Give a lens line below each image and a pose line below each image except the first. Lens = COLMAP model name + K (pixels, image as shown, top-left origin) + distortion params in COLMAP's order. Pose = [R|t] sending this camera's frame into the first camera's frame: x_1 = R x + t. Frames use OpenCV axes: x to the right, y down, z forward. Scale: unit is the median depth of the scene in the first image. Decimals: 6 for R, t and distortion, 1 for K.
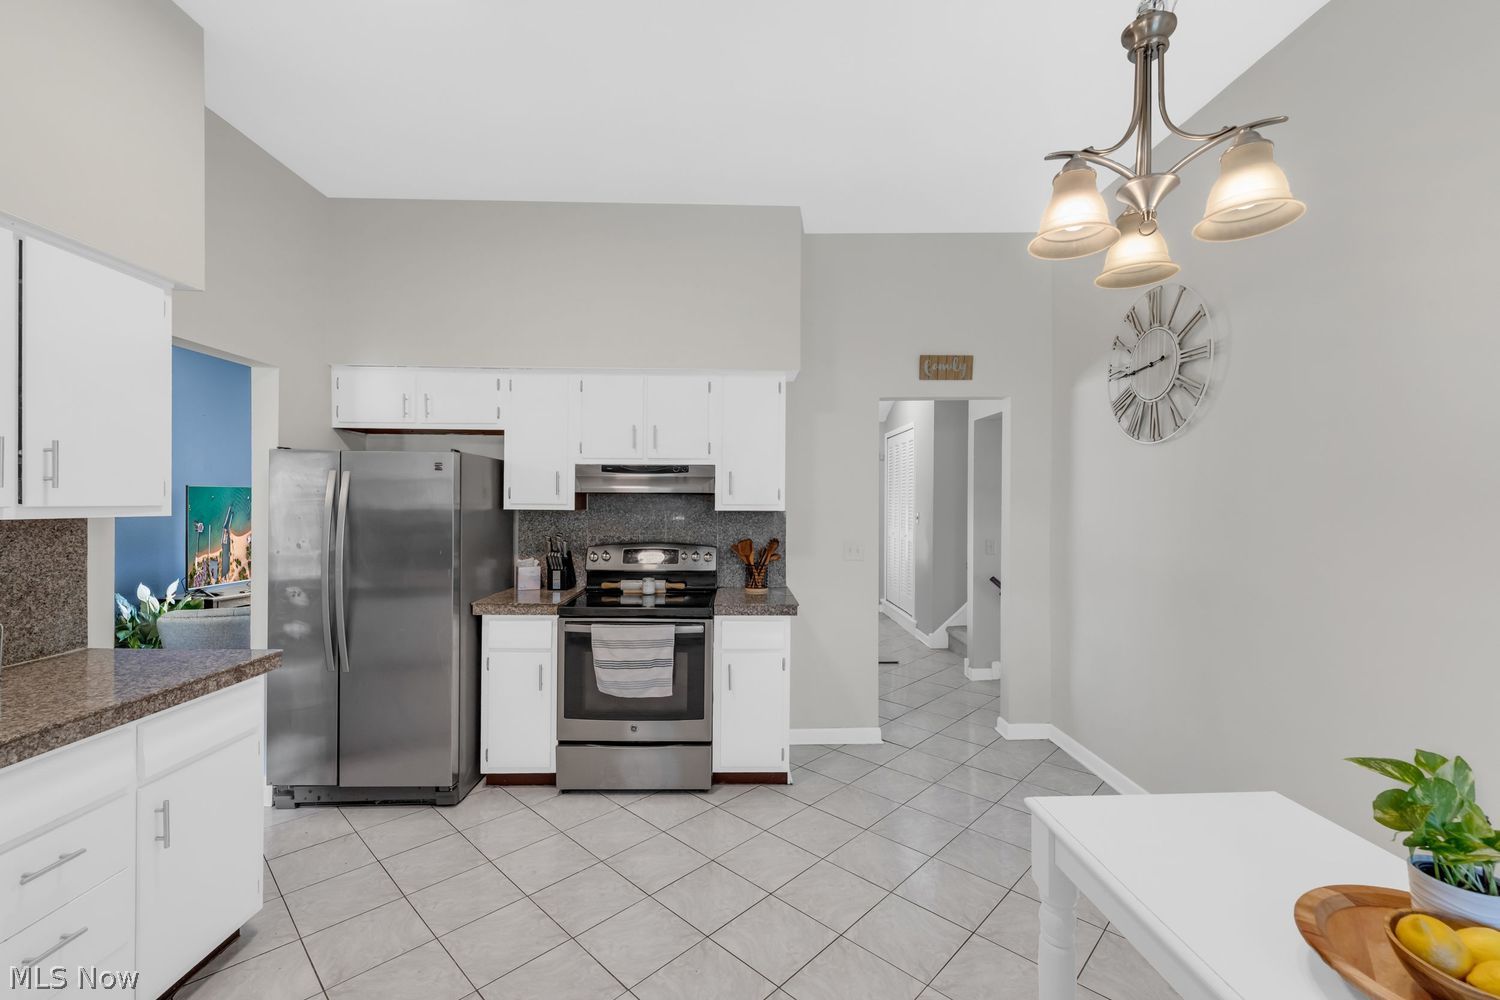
lens RADIAL K [[622.1, 0, 752.3], [0, 622.1, 499.3], [0, 0, 1]] dist [0.001445, 0.000000]
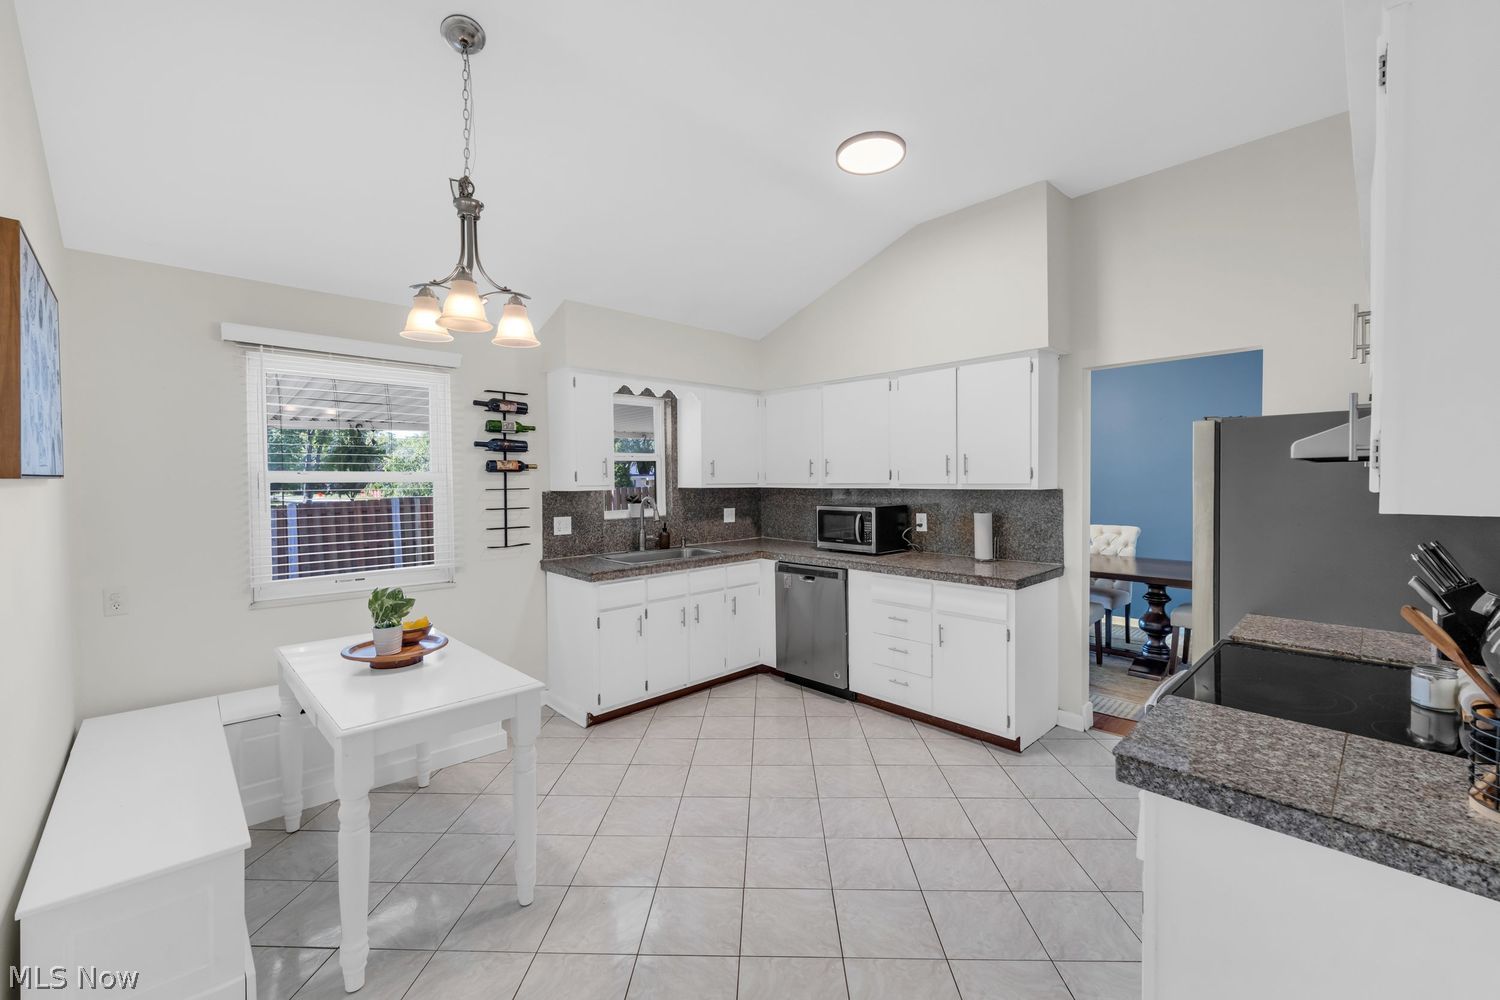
lens RADIAL K [[622.1, 0, 752.3], [0, 622.1, 499.3], [0, 0, 1]] dist [0.001445, 0.000000]
pose [[-0.745939, 0.020446, -0.665700, 0.767707], [0.010368, 0.999764, 0.019089, 0.014692], [0.665933, 0.007338, -0.745975, 1.807912]]
